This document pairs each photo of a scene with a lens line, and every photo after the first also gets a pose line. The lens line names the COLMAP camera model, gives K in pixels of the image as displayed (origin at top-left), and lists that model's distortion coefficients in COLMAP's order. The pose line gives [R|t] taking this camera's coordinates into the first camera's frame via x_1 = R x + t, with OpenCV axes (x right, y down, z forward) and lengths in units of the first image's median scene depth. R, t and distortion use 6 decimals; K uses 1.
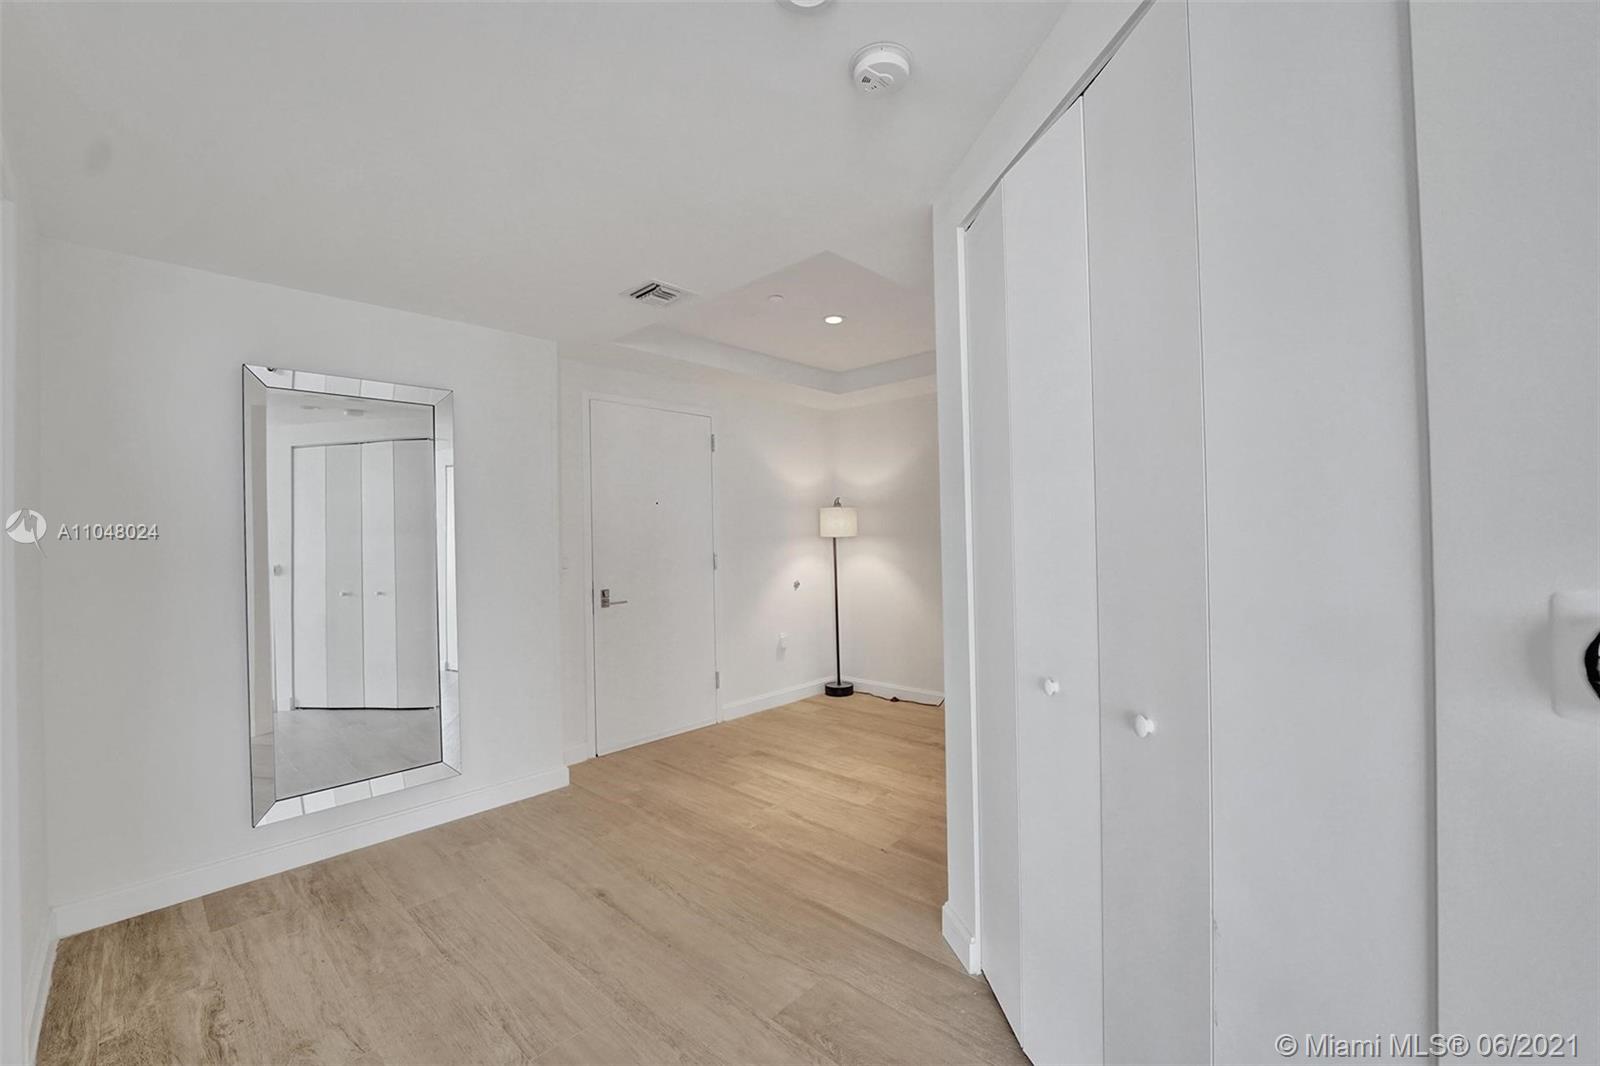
lens RADIAL K [[656.9, 0, 804.4], [0, 656.9, 536.0], [0, 0, 1]] dist [-0.035776, 0.004244]
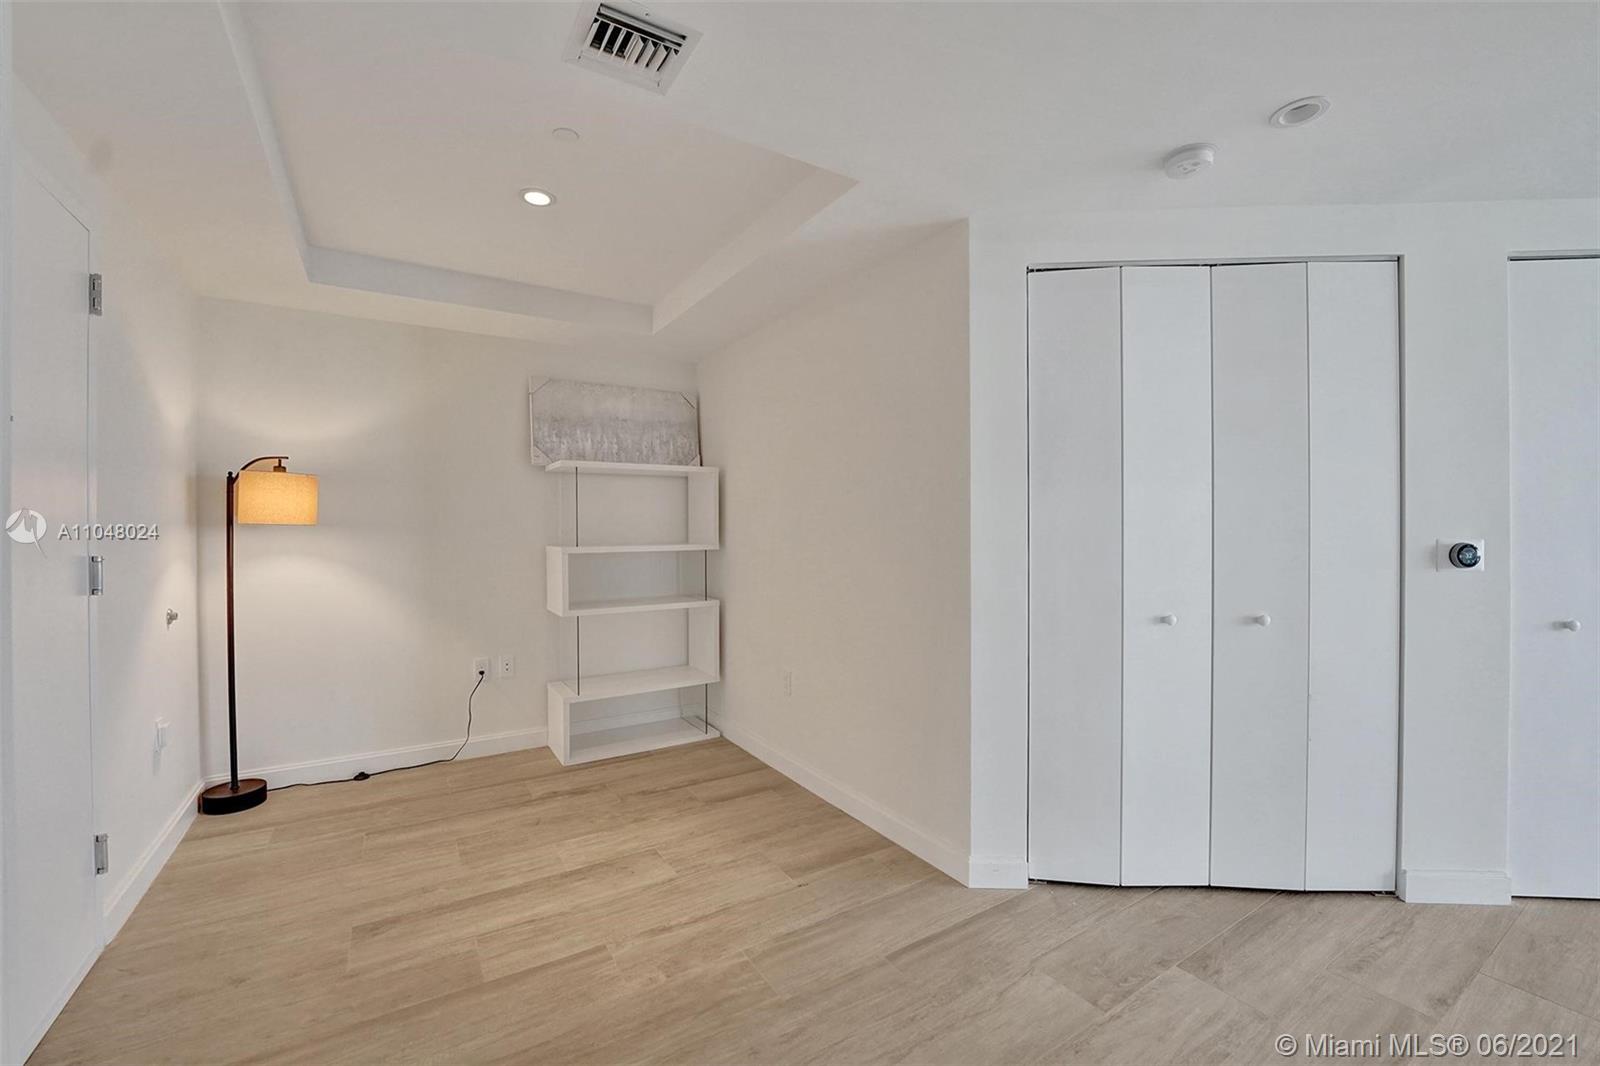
lens RADIAL K [[656.9, 0, 806.3], [0, 656.9, 530.3], [0, 0, 1]] dist [-0.035776, 0.004244]
pose [[0.246896, 0.016402, 0.968903, -0.537524], [-0.002857, 0.999865, -0.016198, 0.017209], [-0.969038, 0.001231, 0.246910, 0.577628]]
